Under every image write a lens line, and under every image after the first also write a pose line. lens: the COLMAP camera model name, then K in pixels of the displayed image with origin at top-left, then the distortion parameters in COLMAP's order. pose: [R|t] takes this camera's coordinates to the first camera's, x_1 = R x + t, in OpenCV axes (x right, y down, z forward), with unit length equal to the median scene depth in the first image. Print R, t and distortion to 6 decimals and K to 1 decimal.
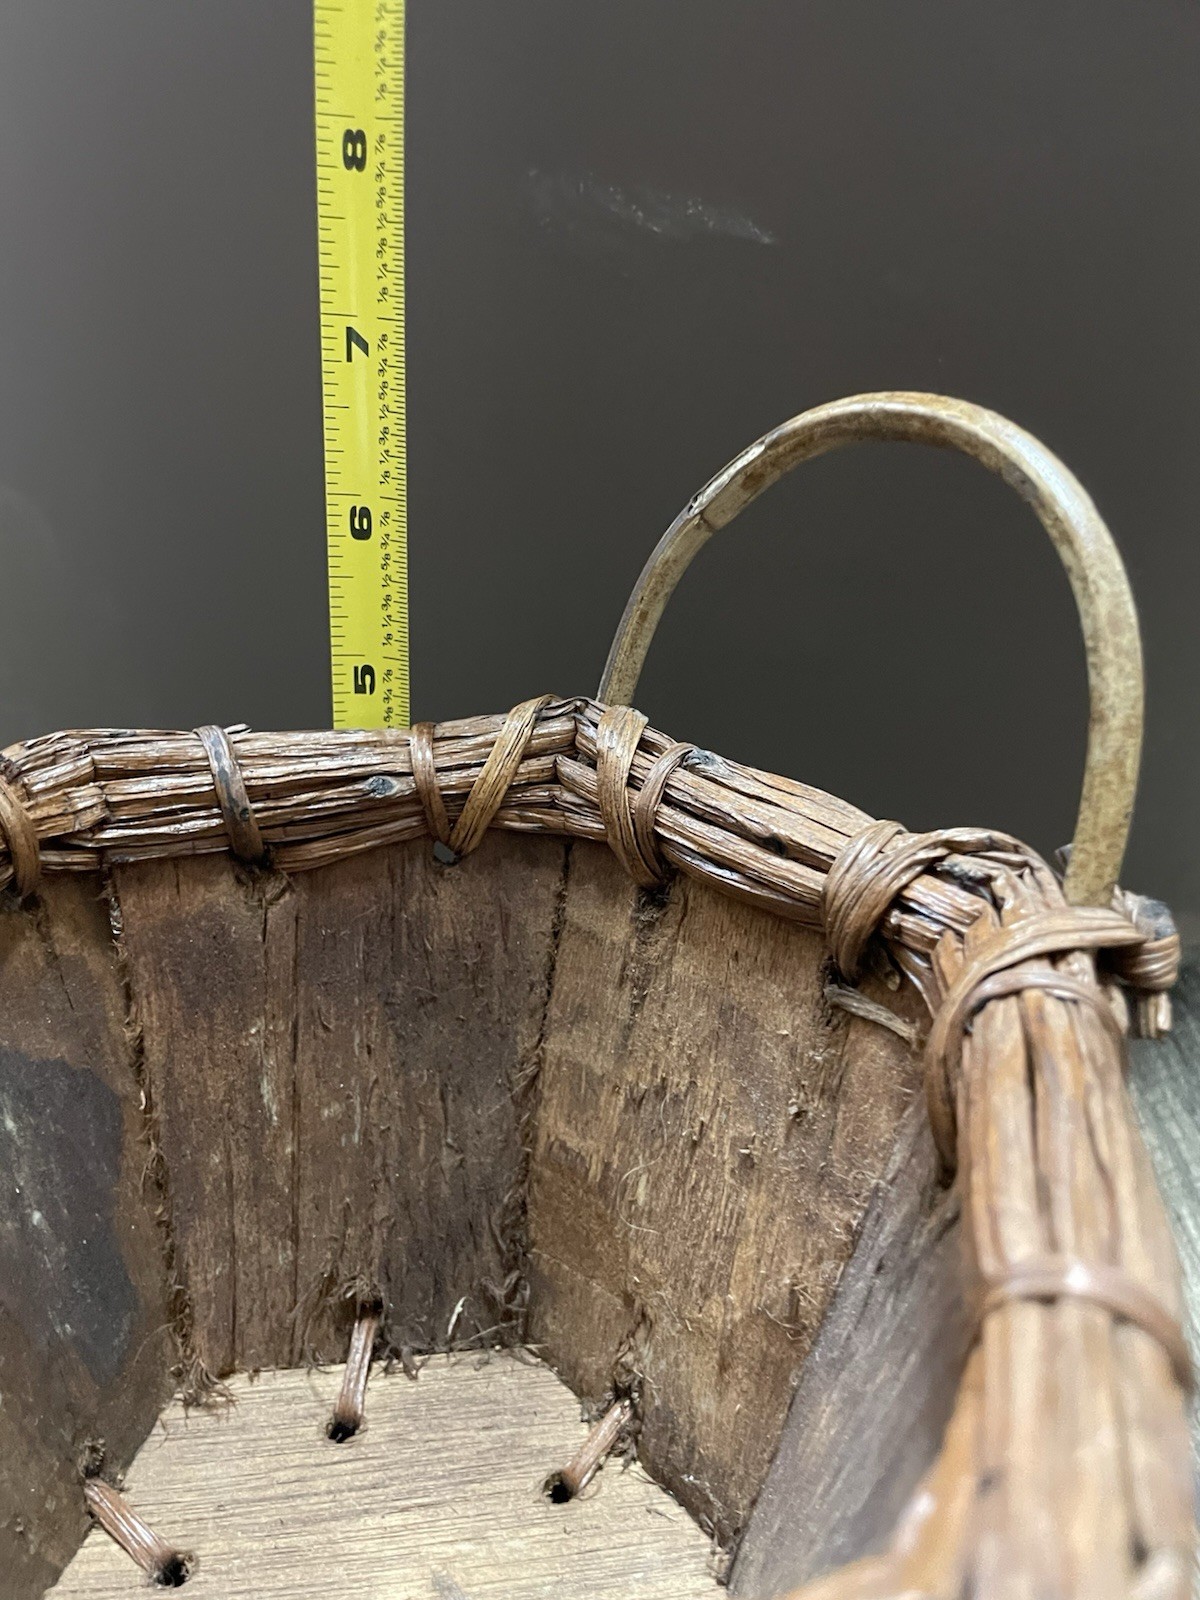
lens RADIAL K [[1223.6, 0, 618.6], [0, 1223.6, 811.9], [0, 0, 1]] dist [0.065288, -0.116641]
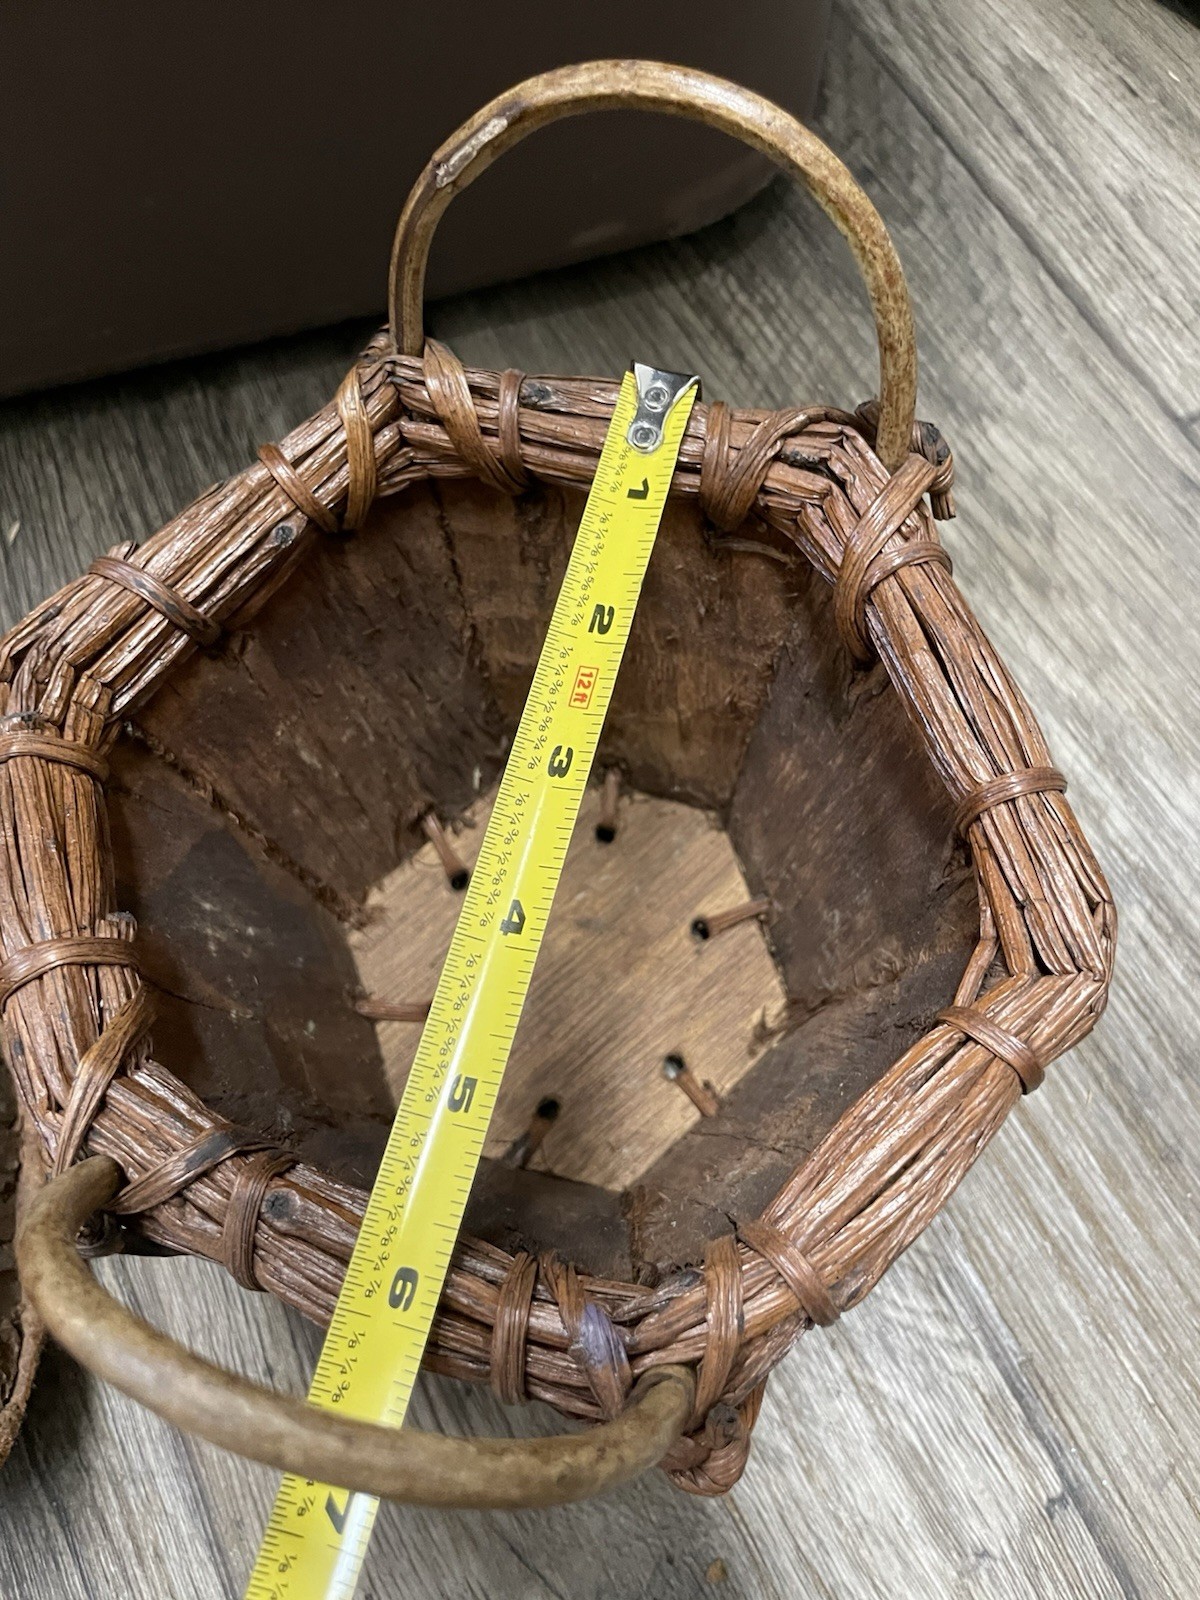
lens RADIAL K [[1223.6, 0, 618.6], [0, 1223.6, 811.9], [0, 0, 1]] dist [0.065288, -0.116641]
pose [[0.838371, -0.531576, 0.120667, -0.217959], [0.298073, 0.632405, 0.714994, -0.604129], [-0.456384, -0.563463, 0.688639, -0.060408]]
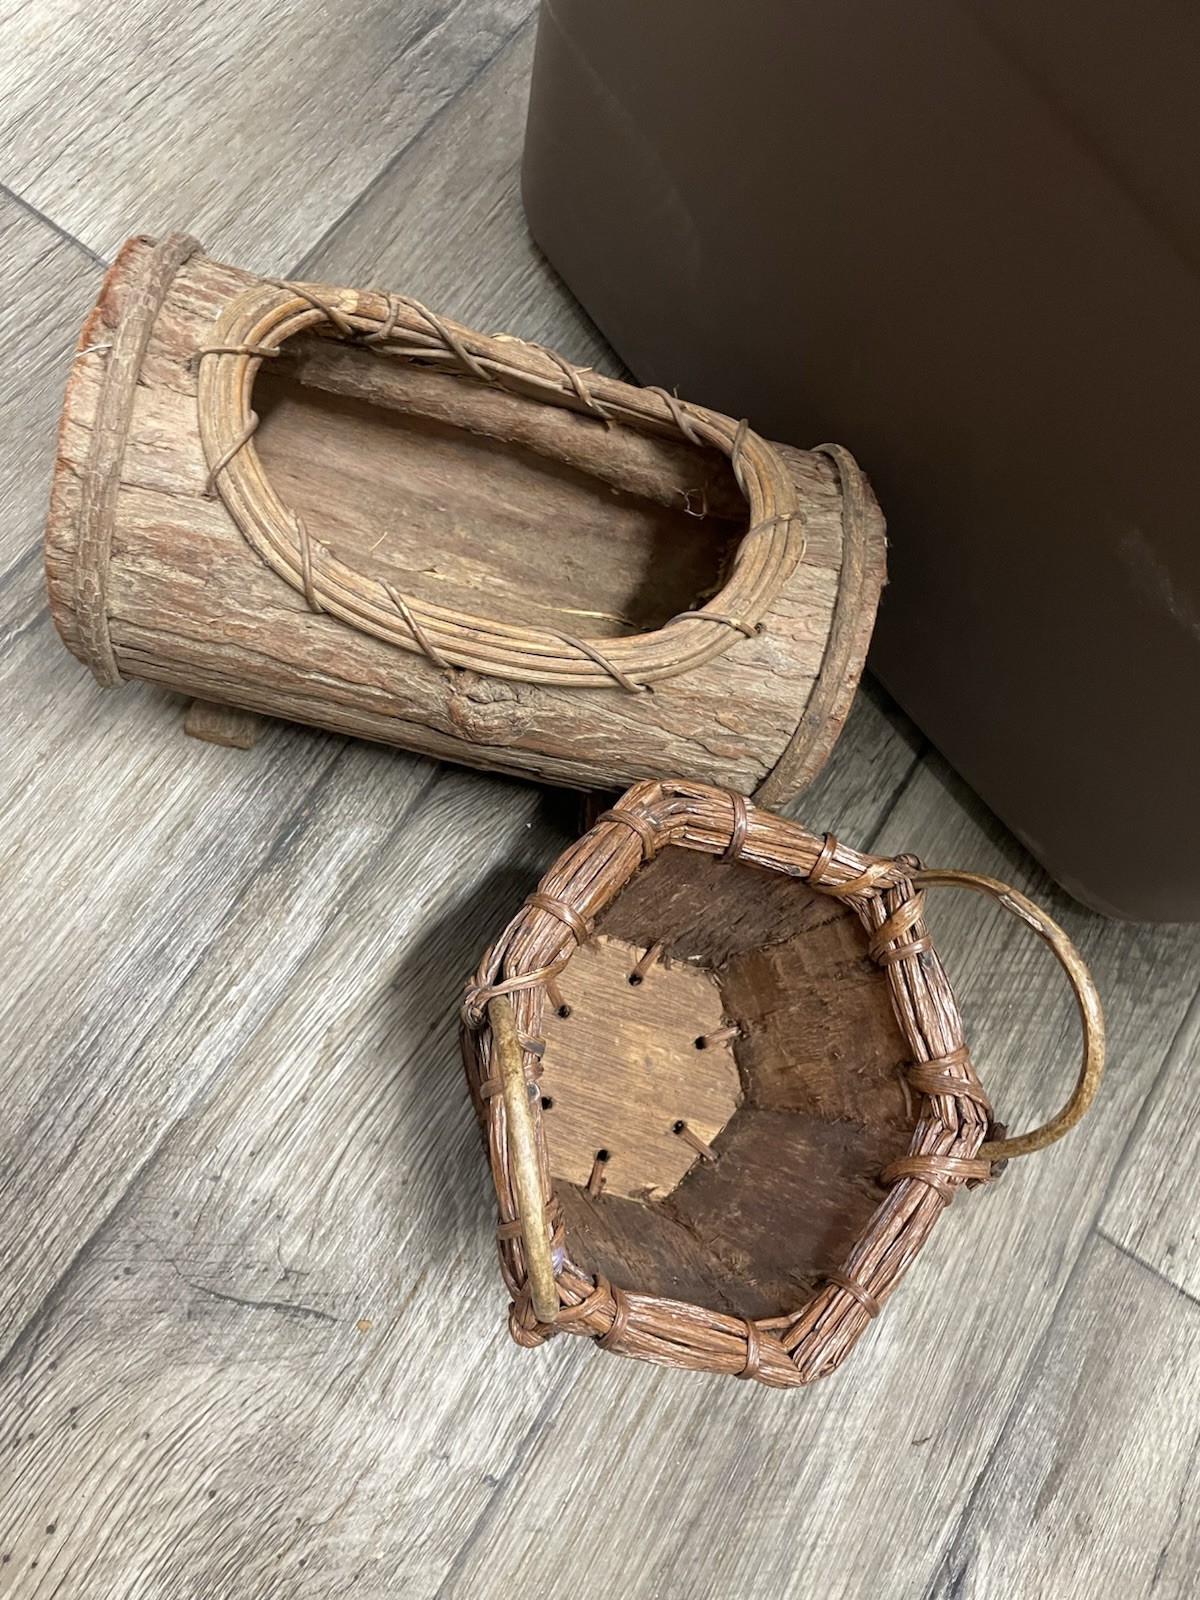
lens RADIAL K [[1215.5, 0, 591.8], [0, 1215.5, 816.7], [0, 0, 1]] dist [0.069640, -0.108332]
pose [[0.856529, 0.494273, 0.148499, -0.882376], [-0.433604, 0.533137, 0.726466, -1.486657], [0.279902, -0.686629, 0.670966, -0.434715]]
